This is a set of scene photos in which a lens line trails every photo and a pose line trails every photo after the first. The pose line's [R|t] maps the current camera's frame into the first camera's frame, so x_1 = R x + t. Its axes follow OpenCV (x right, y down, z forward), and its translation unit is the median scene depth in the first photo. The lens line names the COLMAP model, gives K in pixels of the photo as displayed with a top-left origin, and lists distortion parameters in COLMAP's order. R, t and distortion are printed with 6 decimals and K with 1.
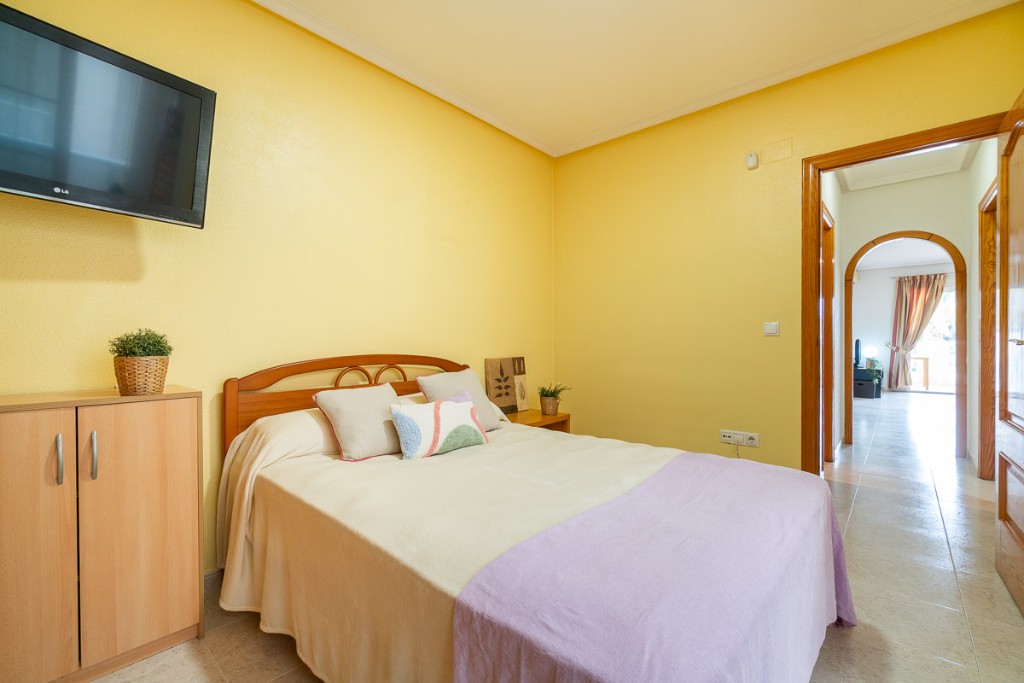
lens RADIAL K [[419.7, 0, 512.7], [0, 419.7, 340.4], [0, 0, 1]] dist [-0.002768, -0.000170]
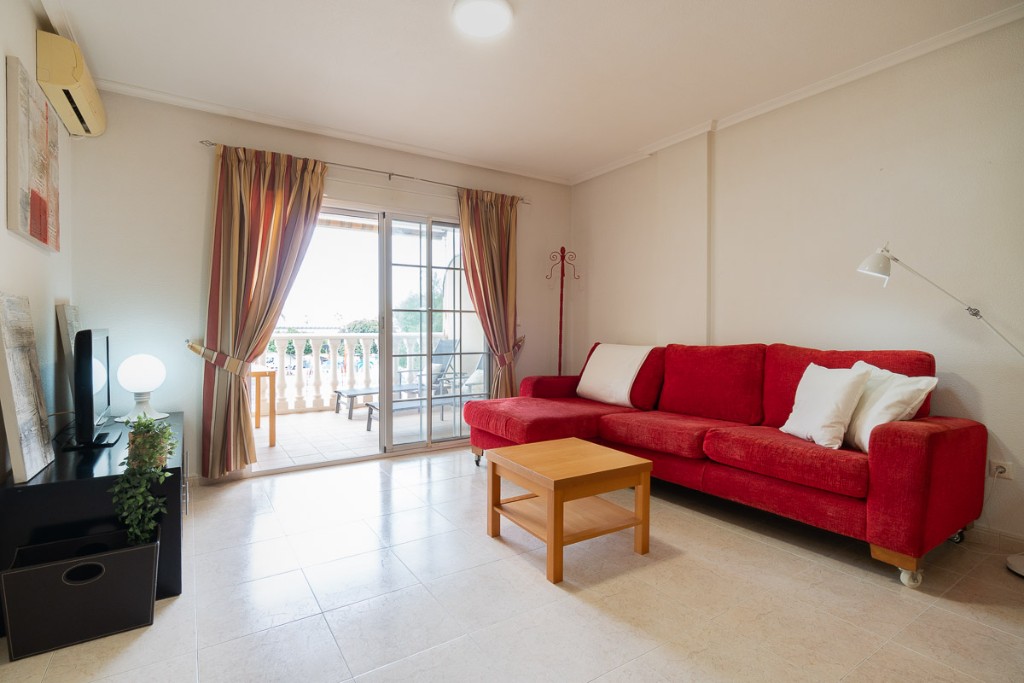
lens RADIAL K [[493.3, 0, 509.8], [0, 493.3, 337.8], [0, 0, 1]] dist [-0.013243, 0.002044]
pose [[0.280915, -0.019553, 0.959534, 0.618560], [0.006452, 0.999808, 0.018485, -0.002958], [-0.959711, 0.000998, 0.280987, 0.681465]]
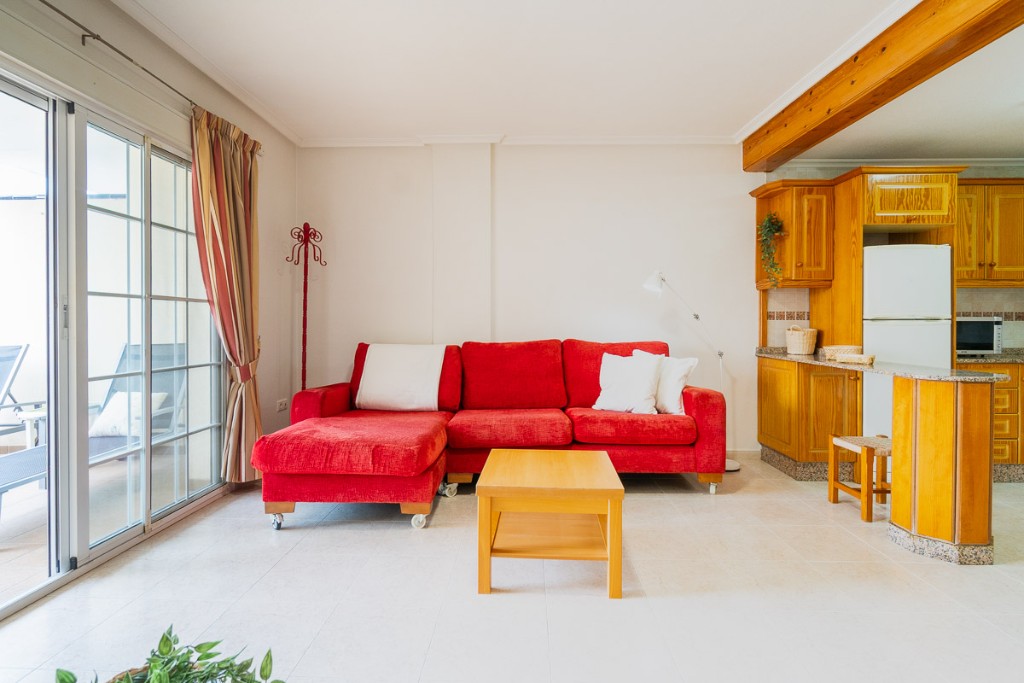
lens RADIAL K [[493.3, 0, 511.7], [0, 493.3, 327.9], [0, 0, 1]] dist [-0.013243, 0.002044]
pose [[-0.640922, -0.005184, 0.767588, 0.716792], [0.004061, 0.999940, 0.010144, -0.005395], [-0.767595, 0.009619, -0.640863, 0.922503]]
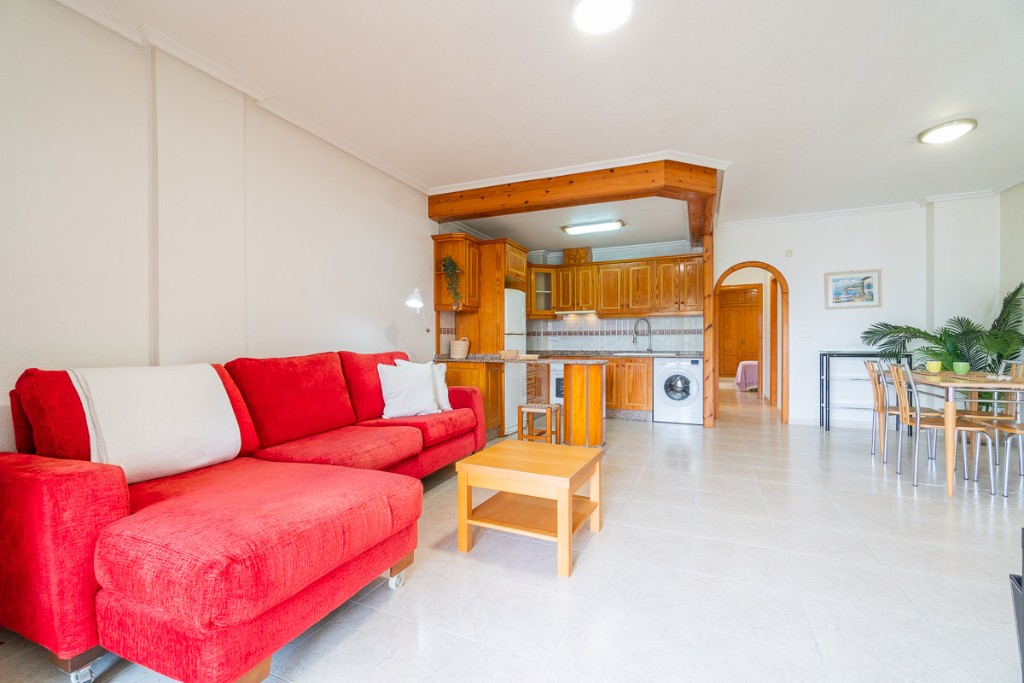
lens RADIAL K [[442.3, 0, 495.2], [0, 442.3, 343.3], [0, 0, 1]] dist [-0.003240, -0.000857]
pose [[-0.958923, 0.006425, -0.283594, 1.013235], [0.004308, 0.999958, 0.008089, 0.000506], [0.283634, 0.006535, -0.958910, 0.995193]]
